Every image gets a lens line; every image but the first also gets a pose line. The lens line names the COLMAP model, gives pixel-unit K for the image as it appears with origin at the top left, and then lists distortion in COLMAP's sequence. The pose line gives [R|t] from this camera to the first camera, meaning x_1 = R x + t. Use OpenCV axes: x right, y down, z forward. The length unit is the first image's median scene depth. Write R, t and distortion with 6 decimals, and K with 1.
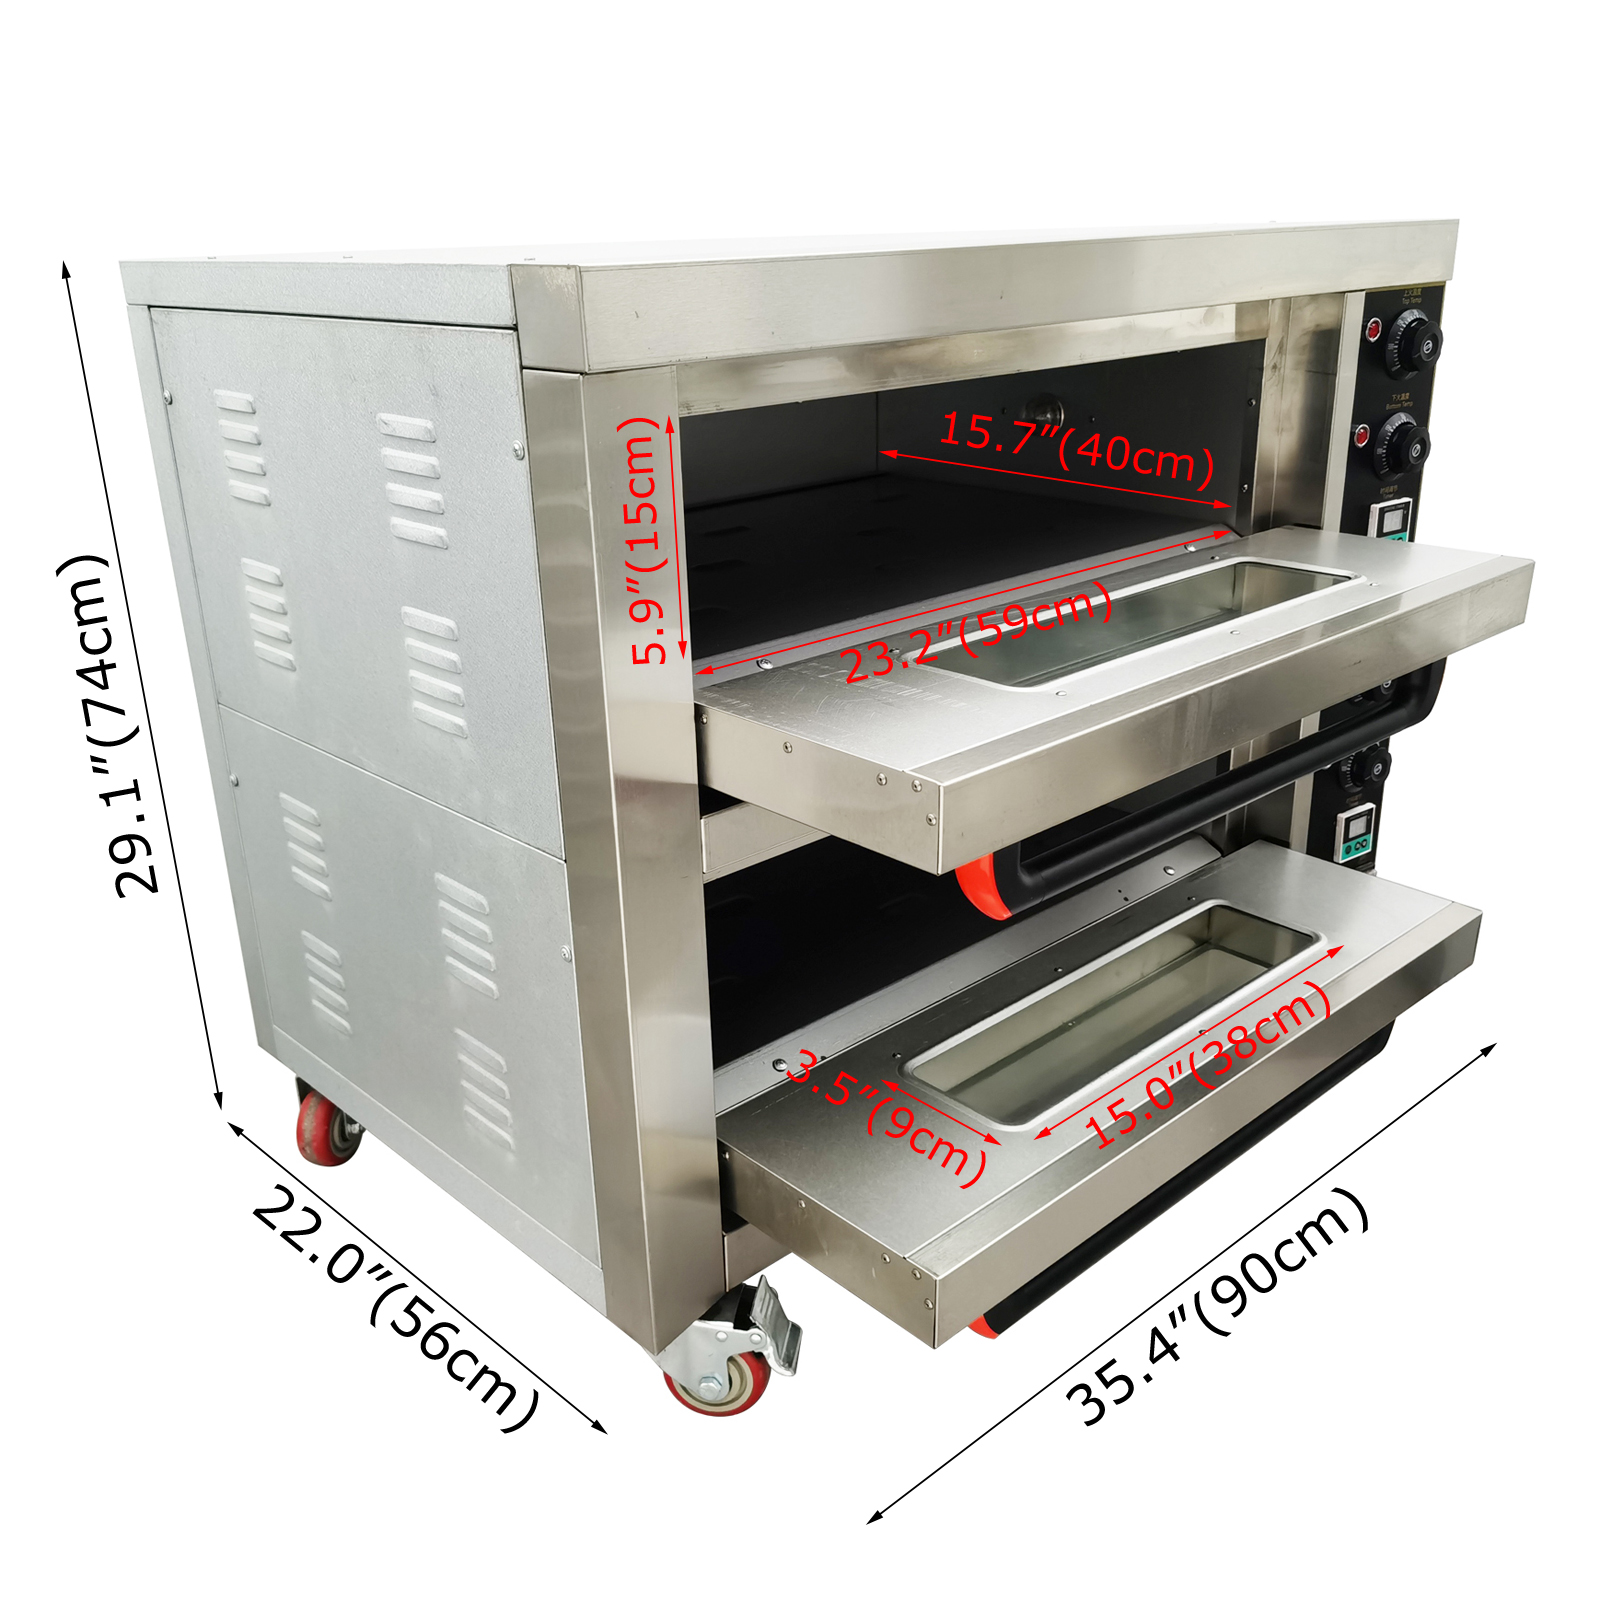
lens RADIAL K [[1559.1, 0, 791.0], [0, 1559.1, 836.0], [0, 0, 1]] dist [0.005763, 0.011878]
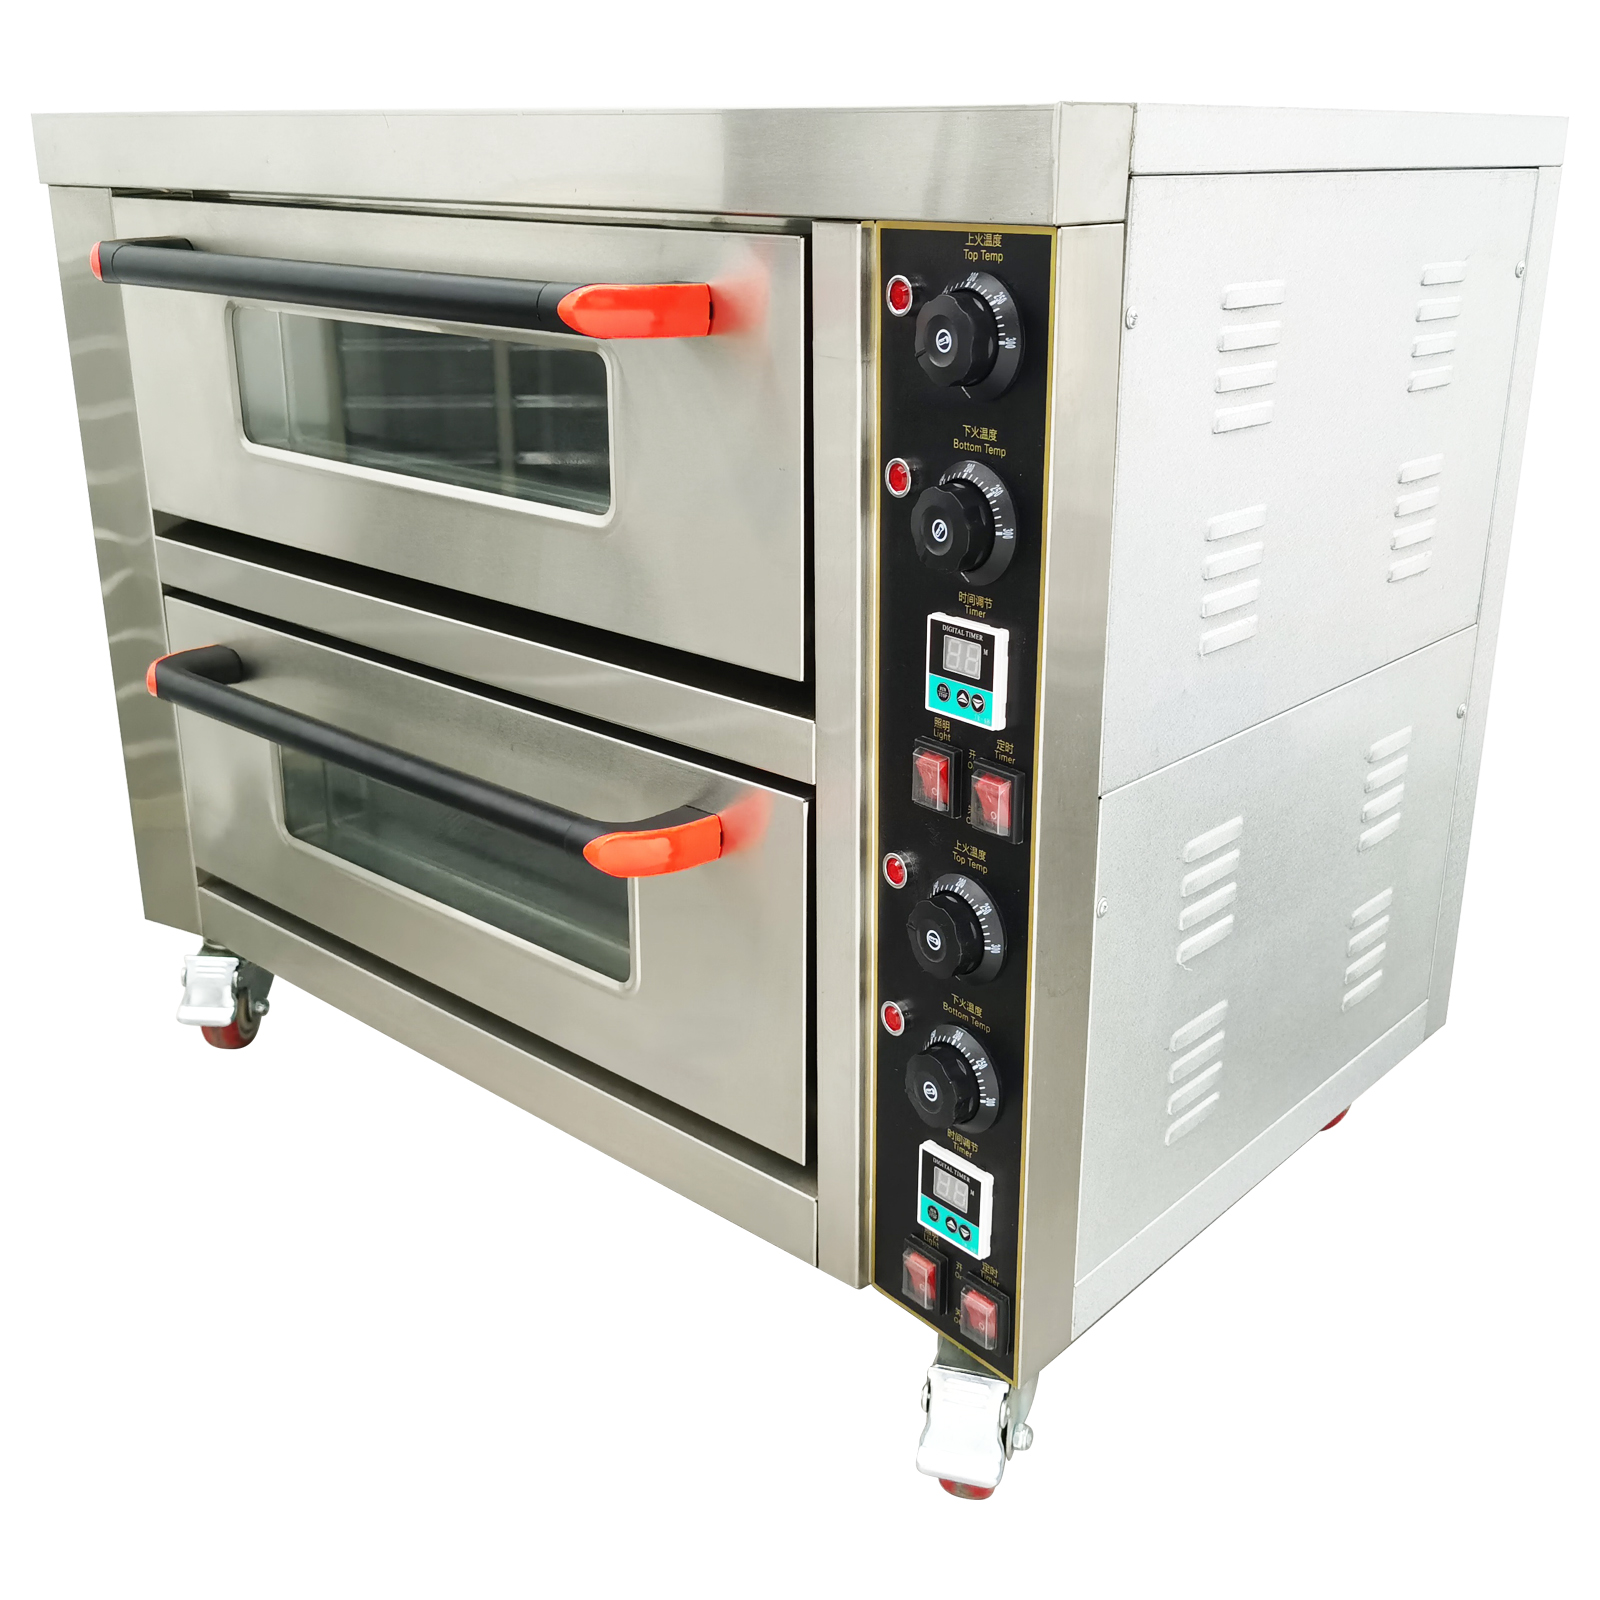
lens RADIAL K [[1775.3, 0, 801.9], [0, 1775.3, 761.1], [0, 0, 1]] dist [0.014070, 0.010136]
pose [[0.078664, 0.351686, -0.932807, 1.229671], [-0.377475, 0.876542, 0.298640, -0.422938], [0.922672, 0.328619, 0.201706, 1.063720]]
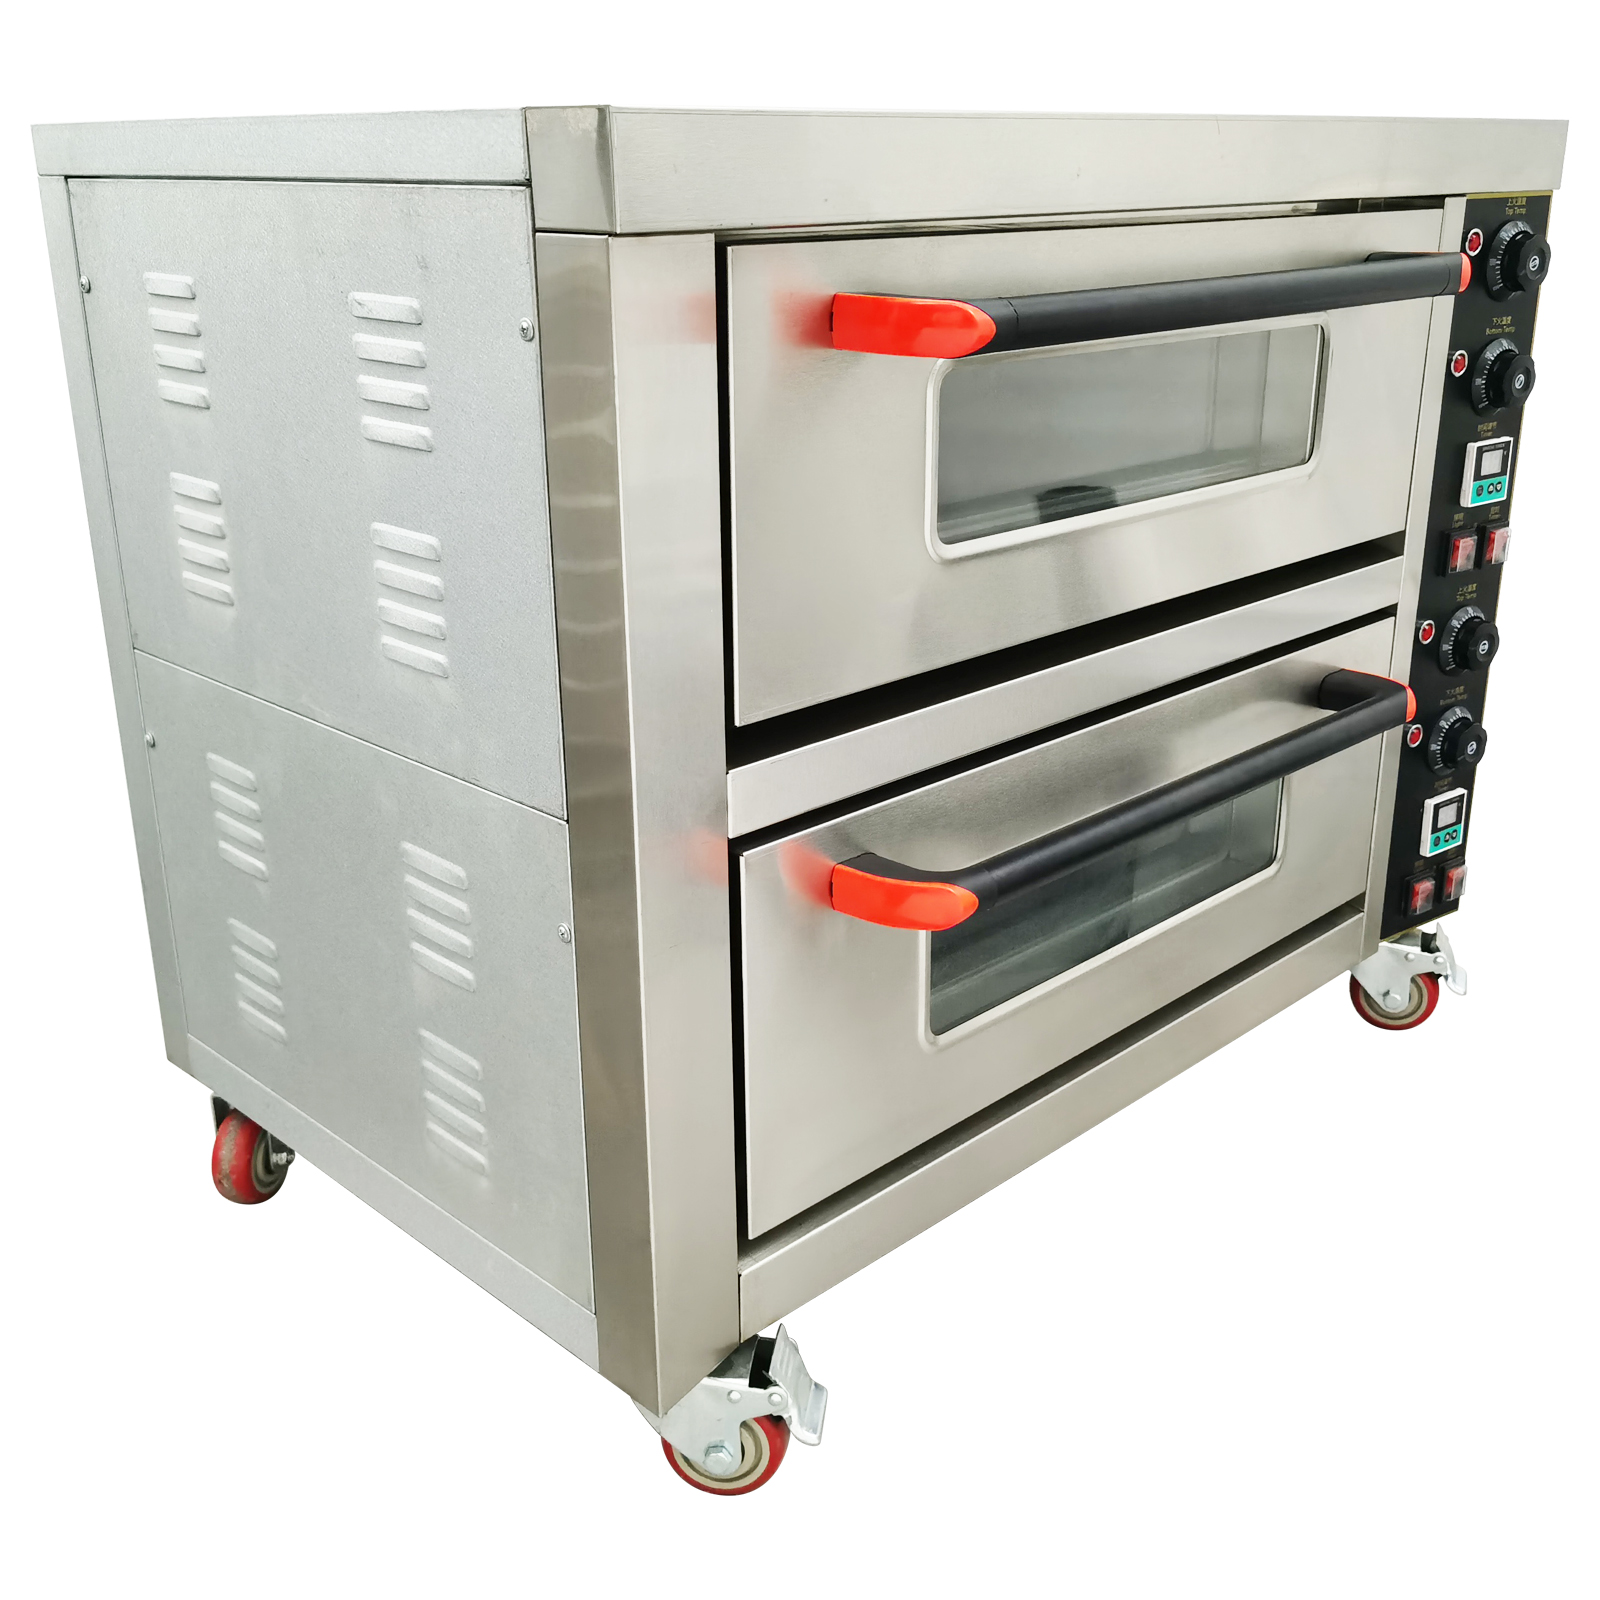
lens RADIAL K [[1779.2, 0, 800.0], [0, 1779.2, 800.0], [0, 0, 1]] dist [0.022482, -0.017551]
pose [[0.999375, 0.009208, 0.034136, -0.043098], [-0.008079, 0.999421, -0.033061, 0.029570], [-0.034420, 0.032765, 0.998870, 0.026853]]
